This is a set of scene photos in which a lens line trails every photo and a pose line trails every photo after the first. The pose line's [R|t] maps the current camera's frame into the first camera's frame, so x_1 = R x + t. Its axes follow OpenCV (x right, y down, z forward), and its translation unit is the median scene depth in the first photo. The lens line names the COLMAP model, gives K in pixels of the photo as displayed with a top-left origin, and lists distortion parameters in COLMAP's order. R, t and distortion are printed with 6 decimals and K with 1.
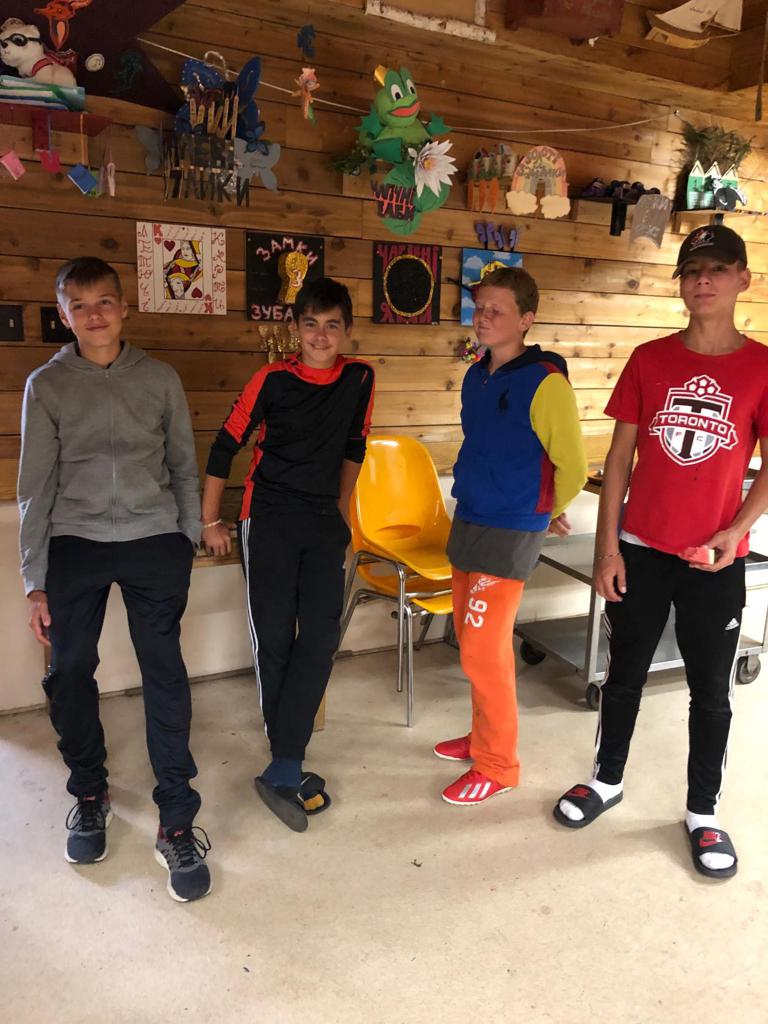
lens RADIAL K [[824.5, 0, 387.1], [0, 824.5, 511.0], [0, 0, 1]] dist [-0.005901, -0.004630]
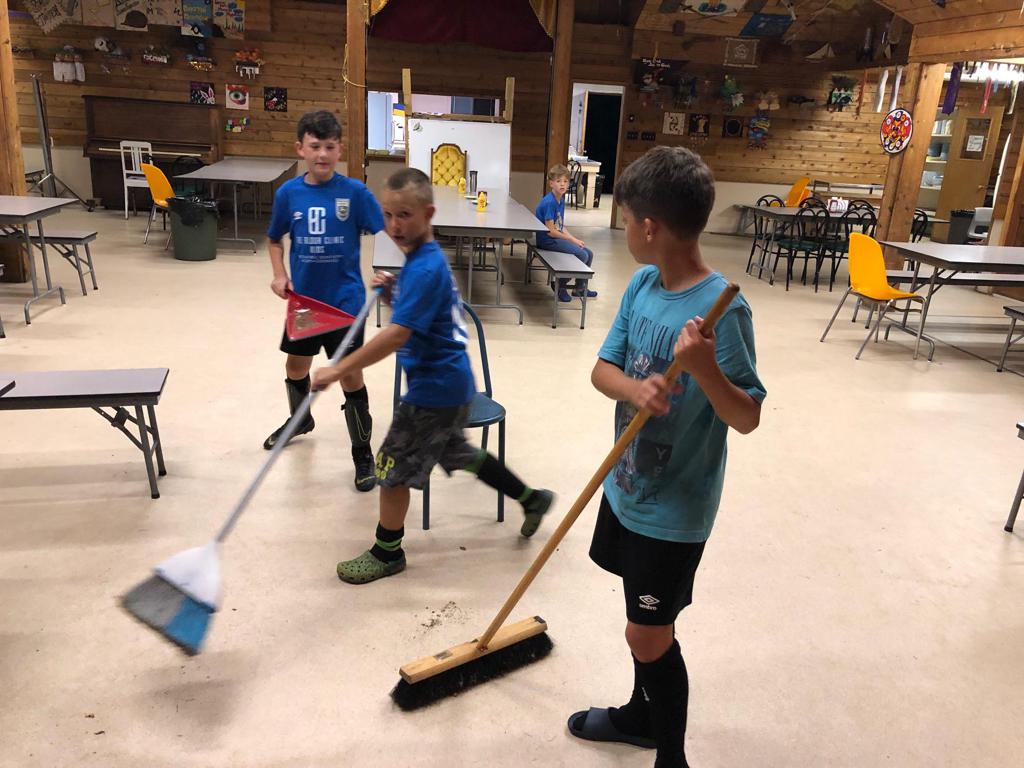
lens RADIAL K [[824.5, 0, 513.6], [0, 824.5, 386.0], [0, 0, 1]] dist [-0.005901, -0.004630]
pose [[0.926949, 0.129895, -0.351984, 0.631995], [-0.103683, 0.990308, 0.092411, 0.713656], [0.360576, -0.049166, 0.931433, -3.200032]]
